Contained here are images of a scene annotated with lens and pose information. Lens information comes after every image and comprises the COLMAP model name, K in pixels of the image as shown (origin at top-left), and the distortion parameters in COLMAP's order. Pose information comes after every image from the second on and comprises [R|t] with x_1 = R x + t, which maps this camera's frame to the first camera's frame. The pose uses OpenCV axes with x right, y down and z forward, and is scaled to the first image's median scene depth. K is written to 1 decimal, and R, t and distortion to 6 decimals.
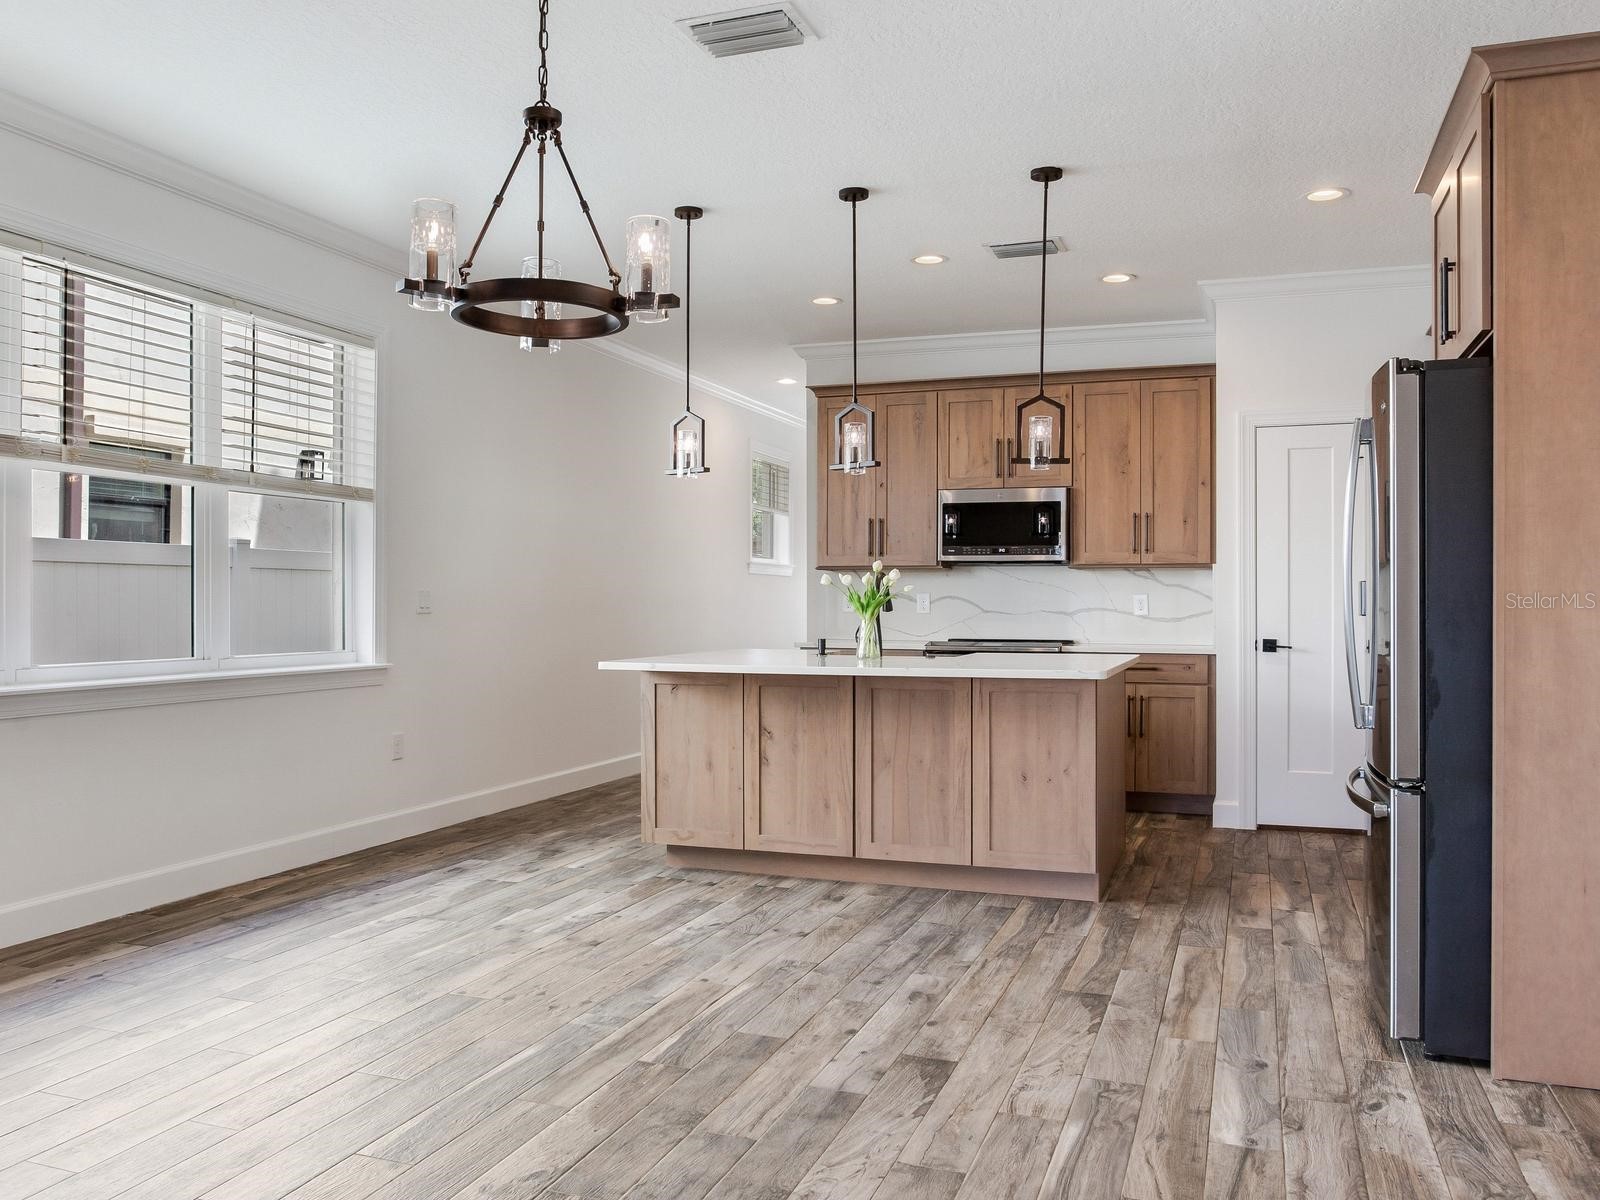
lens RADIAL K [[1268.5, 0, 790.4], [0, 1268.5, 592.1], [0, 0, 1]] dist [-0.024917, 0.017881]
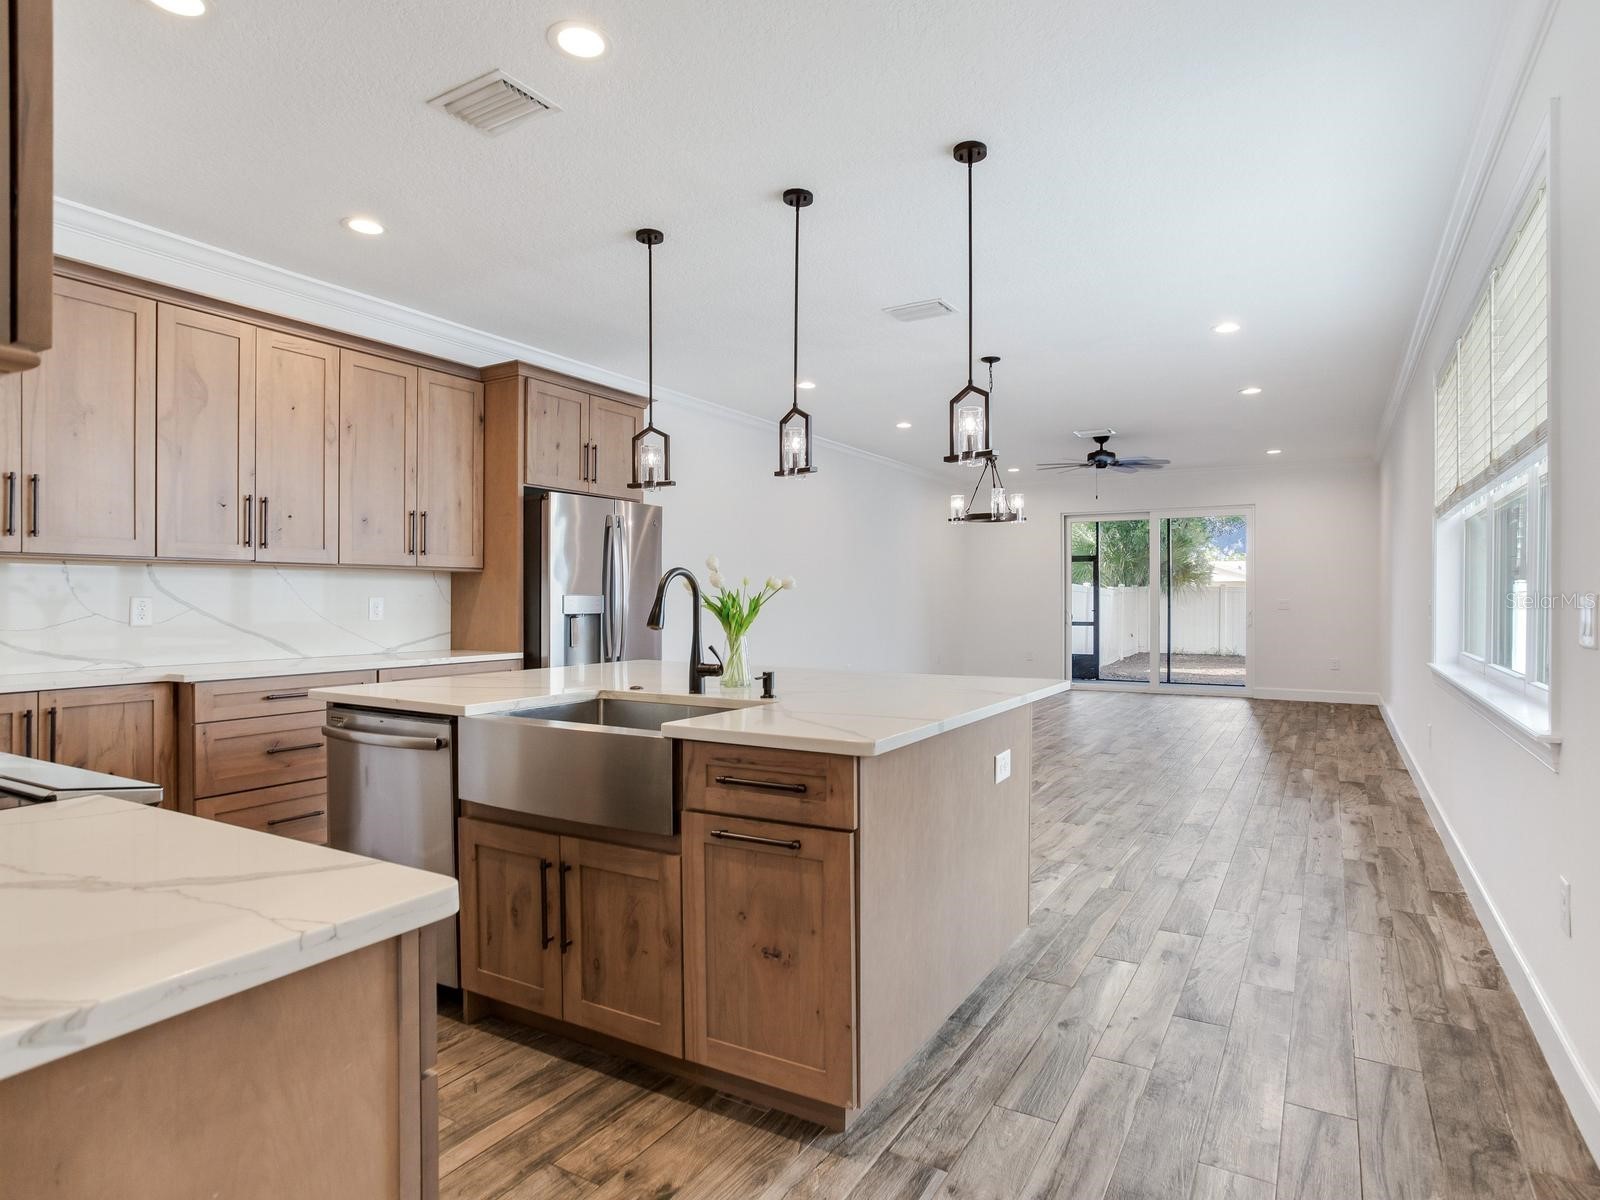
lens RADIAL K [[879.2, 0, 844.1], [0, 879.2, 607.0], [0, 0, 1]] dist [-0.032077, 0.009011]
pose [[-0.985417, -0.003697, 0.170119, -0.102943], [-0.004161, 0.999989, -0.002369, 0.006679], [-0.170109, -0.003042, -0.985421, 1.647513]]
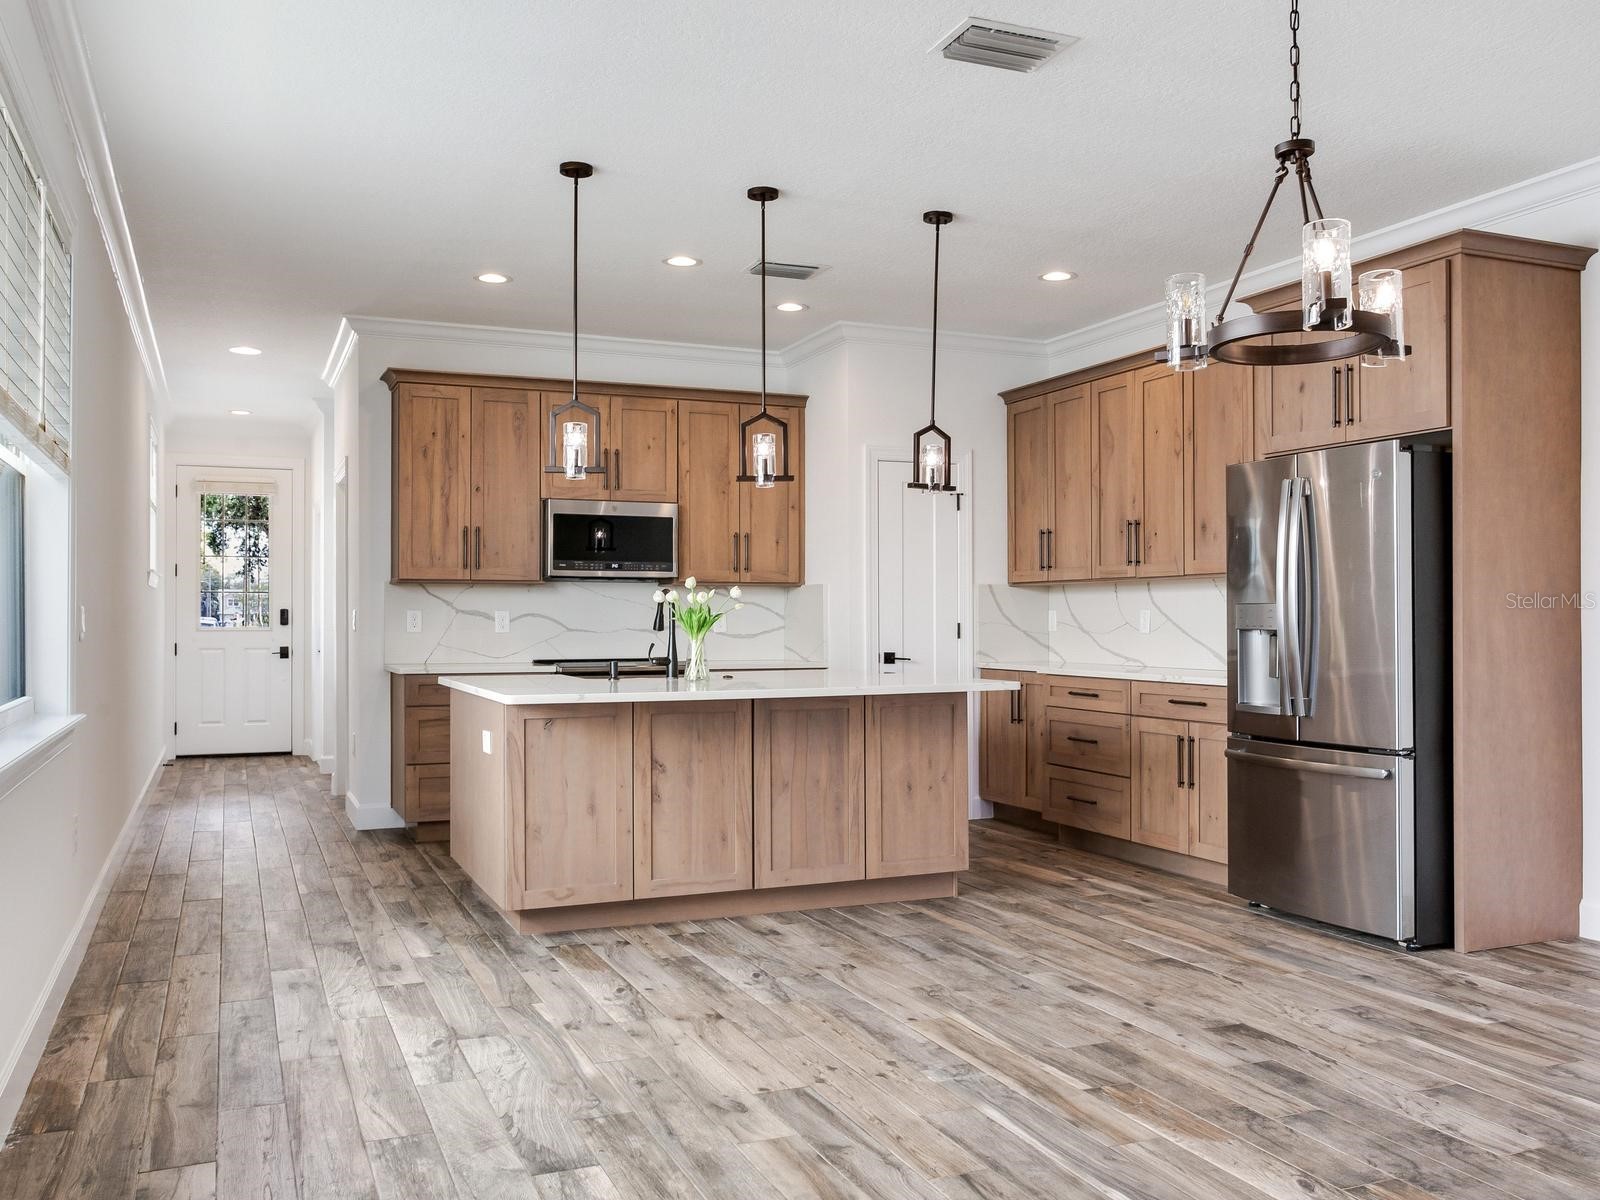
lens RADIAL K [[1335.0, 0, 795.8], [0, 1335.0, 607.8], [0, 0, 1]] dist [-0.017407, 0.004898]
pose [[0.739969, 0.000152, 0.672641, -0.603901], [-0.000896, 0.999999, 0.000760, -0.003103], [-0.672640, -0.001165, 0.739969, 0.236273]]
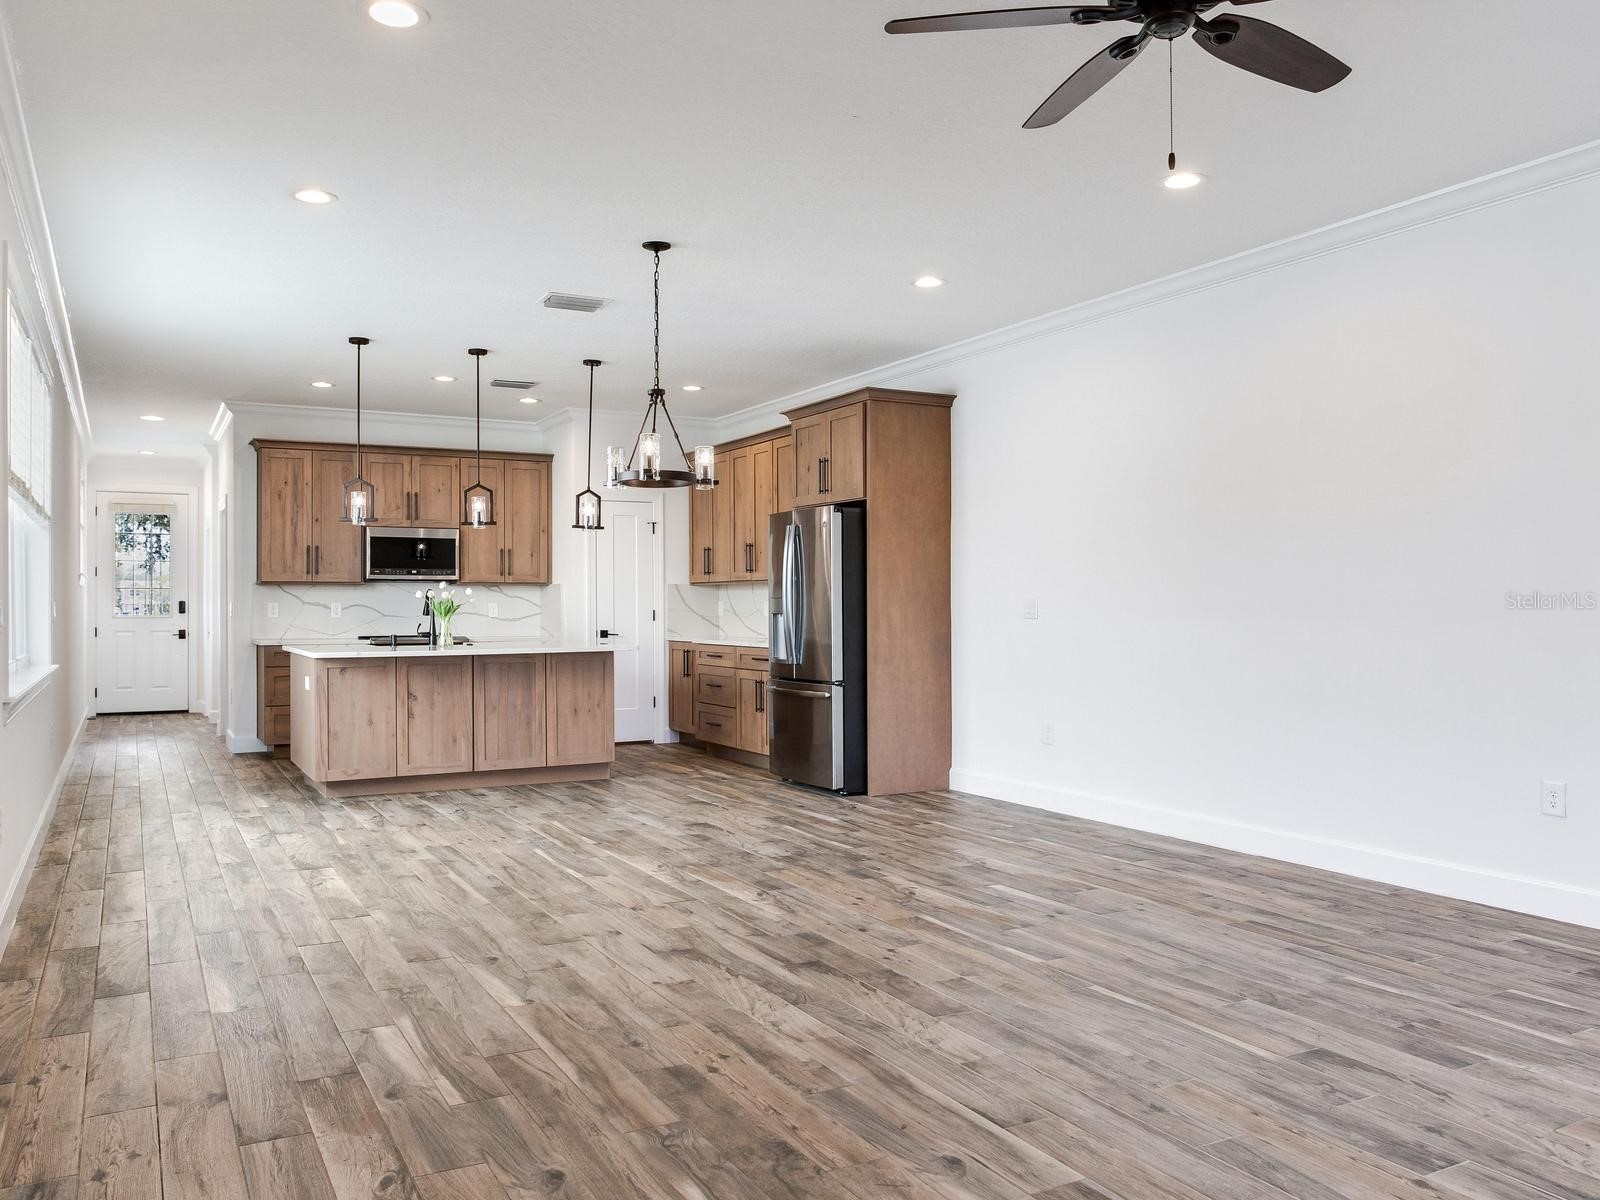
lens RADIAL K [[1209.6, 0, 774.5], [0, 1209.6, 597.3], [0, 0, 1]] dist [-0.025503, 0.011802]
pose [[0.677247, -0.001000, 0.735755, -0.804298], [0.000698, 1.000000, 0.000716, -0.008062], [-0.735756, 0.000029, 0.677247, -0.294726]]
